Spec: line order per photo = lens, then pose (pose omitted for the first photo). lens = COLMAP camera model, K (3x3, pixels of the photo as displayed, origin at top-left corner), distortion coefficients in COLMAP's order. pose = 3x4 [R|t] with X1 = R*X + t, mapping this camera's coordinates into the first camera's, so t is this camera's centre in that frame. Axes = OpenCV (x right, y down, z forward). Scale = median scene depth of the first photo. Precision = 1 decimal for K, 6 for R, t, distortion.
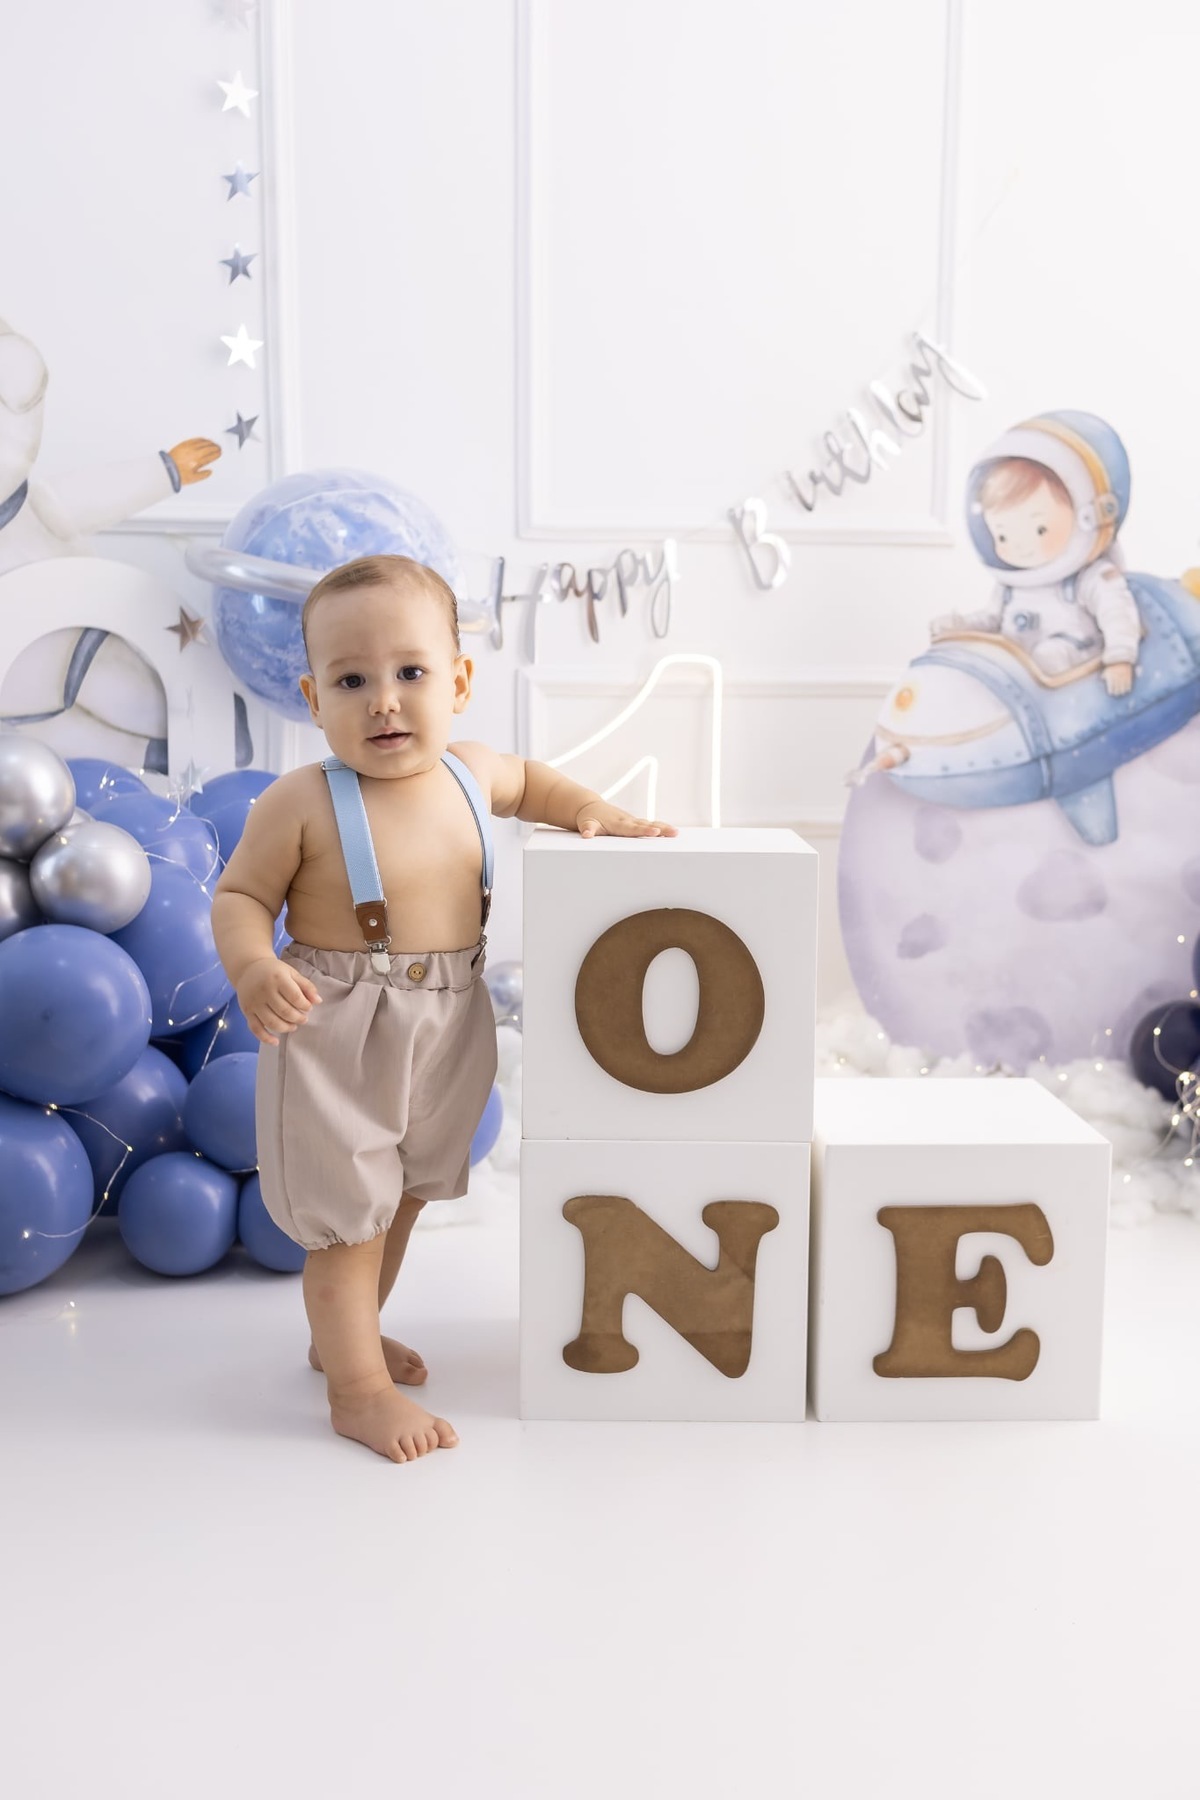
lens RADIAL K [[1718.6, 0, 597.1], [0, 1718.6, 890.2], [0, 0, 1]] dist [-0.002682, 0.000000]
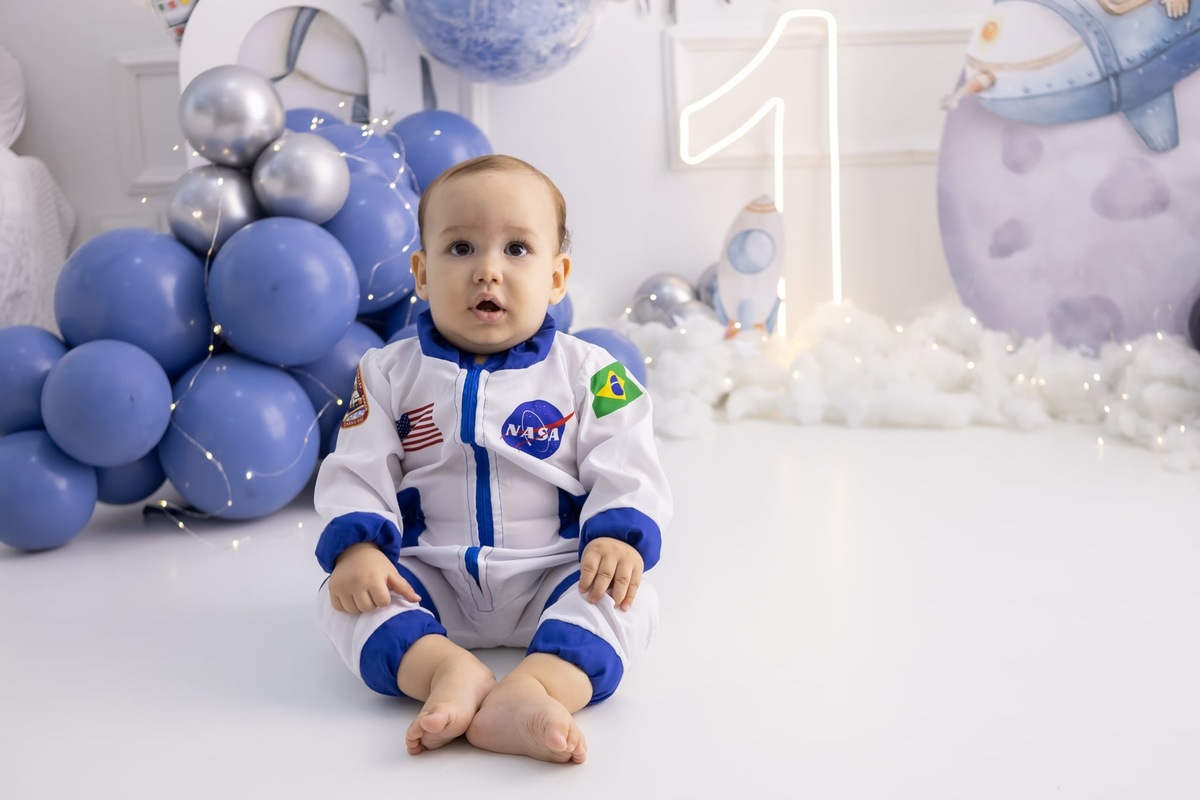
lens RADIAL K [[1226.1, 0, 635.5], [0, 1226.1, 410.6], [0, 0, 1]] dist [-0.112817, 0.000000]
pose [[0.988880, -0.017983, -0.147625, 0.058810], [0.032671, 0.994681, 0.097688, 0.056523], [0.145083, -0.101425, 0.984207, 0.147767]]
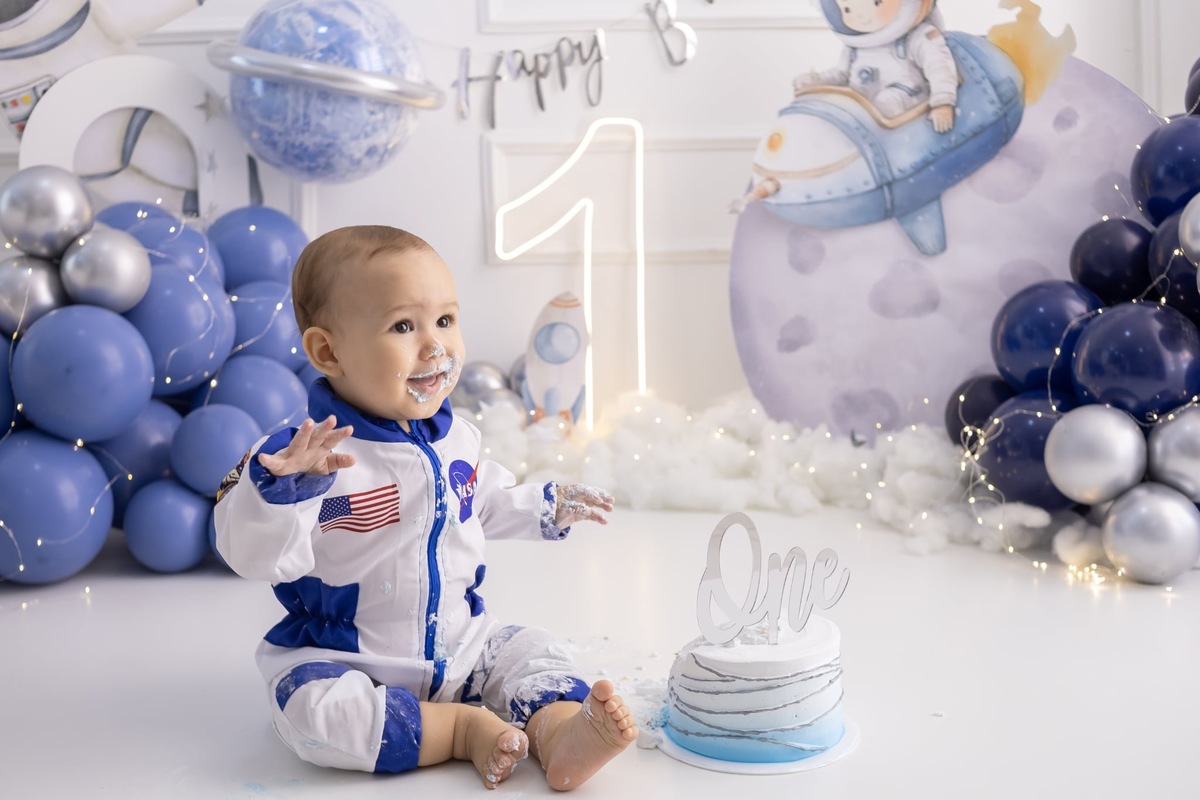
lens RADIAL K [[1226.1, 0, 593.0], [0, 1226.1, 393.8], [0, 0, 1]] dist [-0.112817, 0.000000]
pose [[0.993637, -0.012076, -0.111983, 0.146577], [0.014205, 0.999733, 0.018231, 0.053779], [0.111733, -0.019706, 0.993543, 0.107515]]
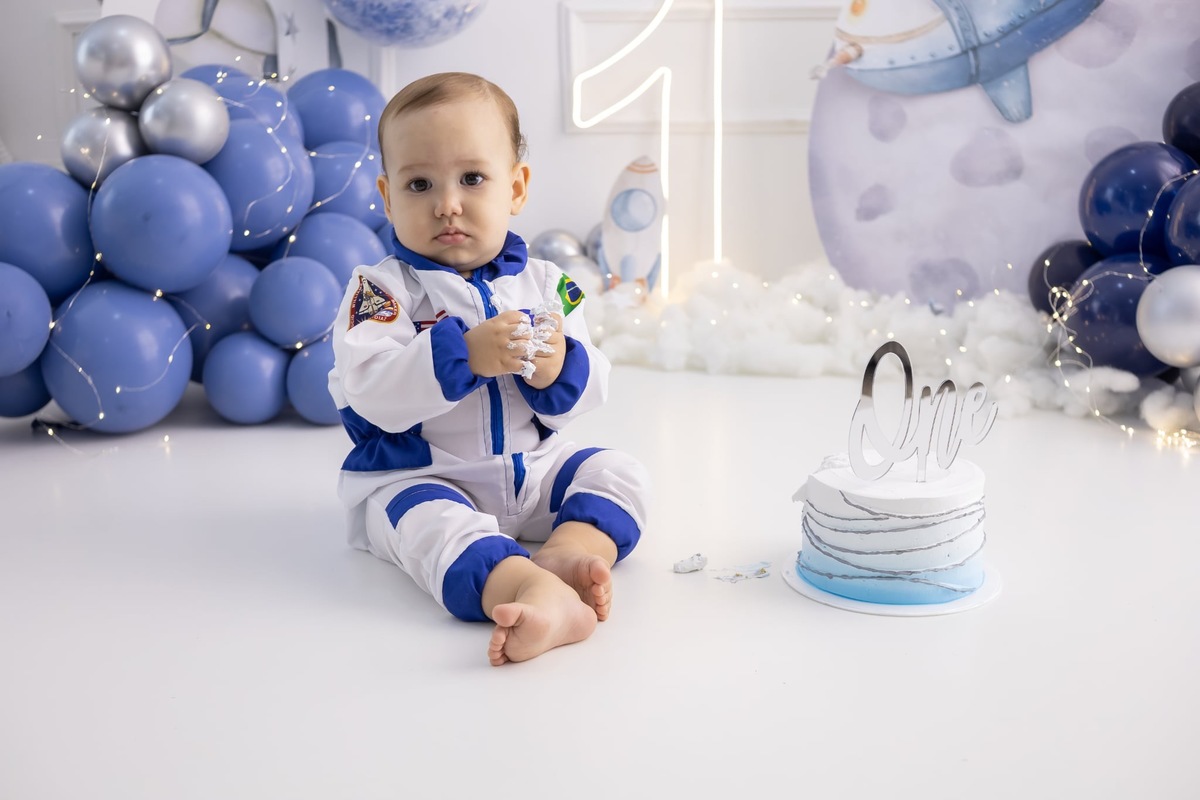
lens RADIAL K [[1163.8, 0, 599.6], [0, 1163.8, 382.5], [0, 0, 1]] dist [-0.109447, 0.000000]
pose [[0.986876, 0.010371, -0.161145, 0.133229], [0.004434, 0.995819, 0.091243, 0.081813], [0.161417, -0.090760, 0.982704, 0.147636]]
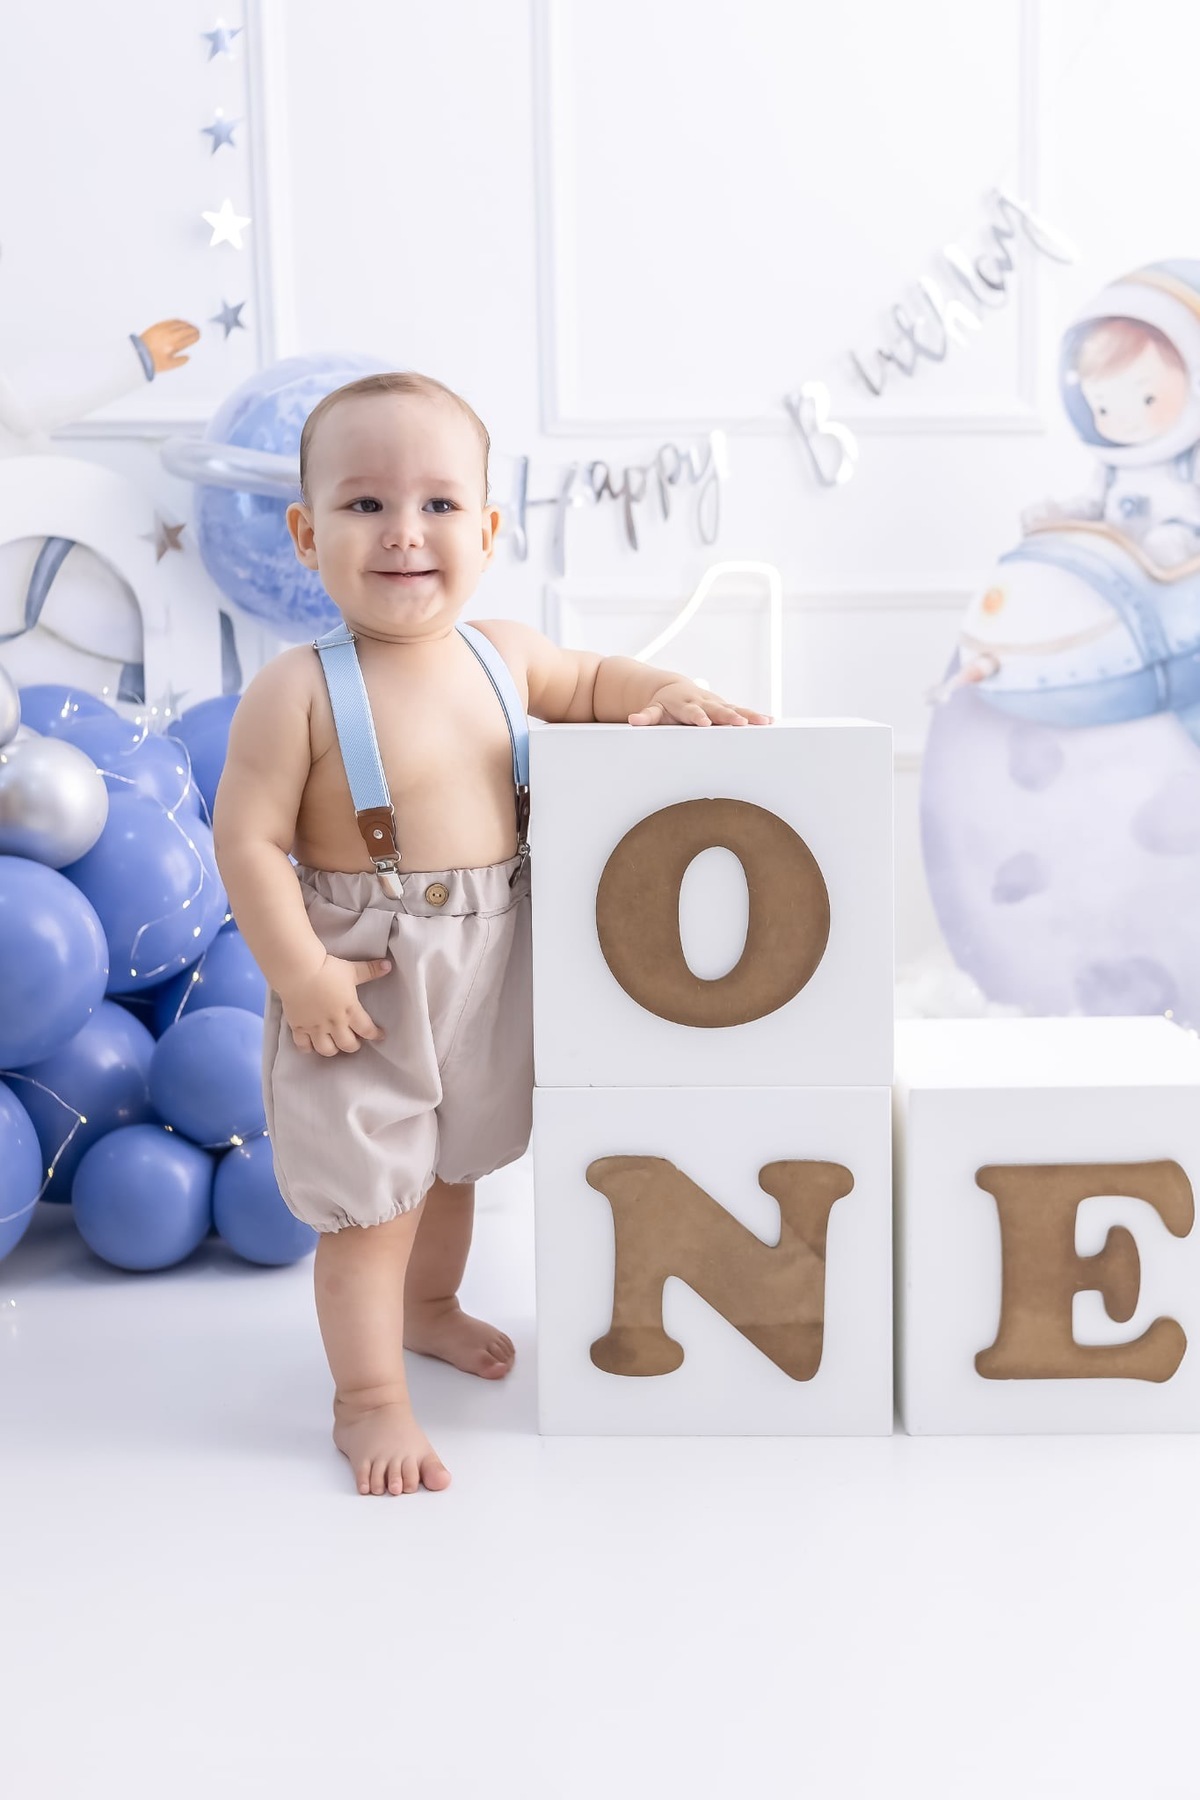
lens RADIAL K [[1830.0, 0, 586.8], [0, 1830.0, 842.6], [0, 0, 1]] dist [-0.001786, 0.000000]
pose [[0.998921, -0.019182, -0.042288, 0.012208], [0.017902, 0.999376, -0.030461, 0.034336], [0.042846, 0.029671, 0.998641, 0.080064]]
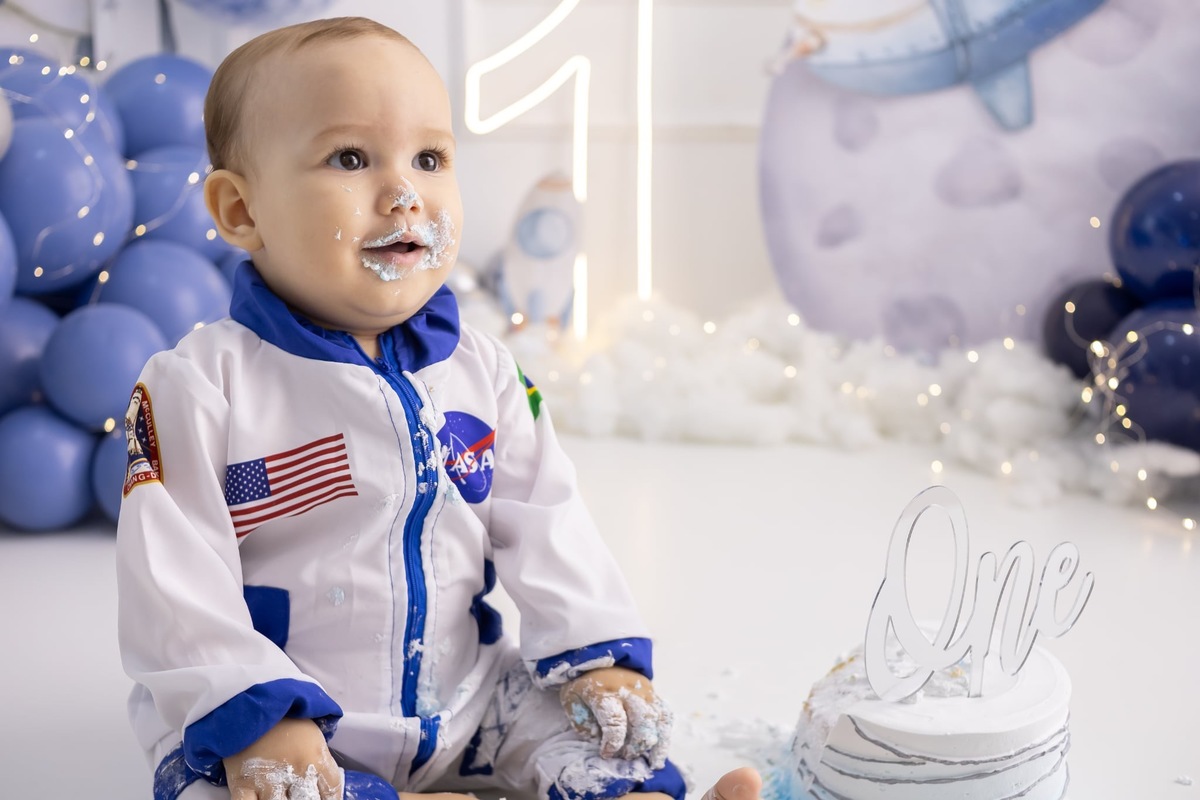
lens RADIAL K [[1226.1, 0, 591.1], [0, 1226.1, 372.6], [0, 0, 1]] dist [-0.112817, 0.000000]
pose [[0.997733, 0.001970, -0.067275, 0.094404], [0.003036, 0.997237, 0.074226, 0.060996], [0.067235, -0.074262, 0.994970, 0.279931]]
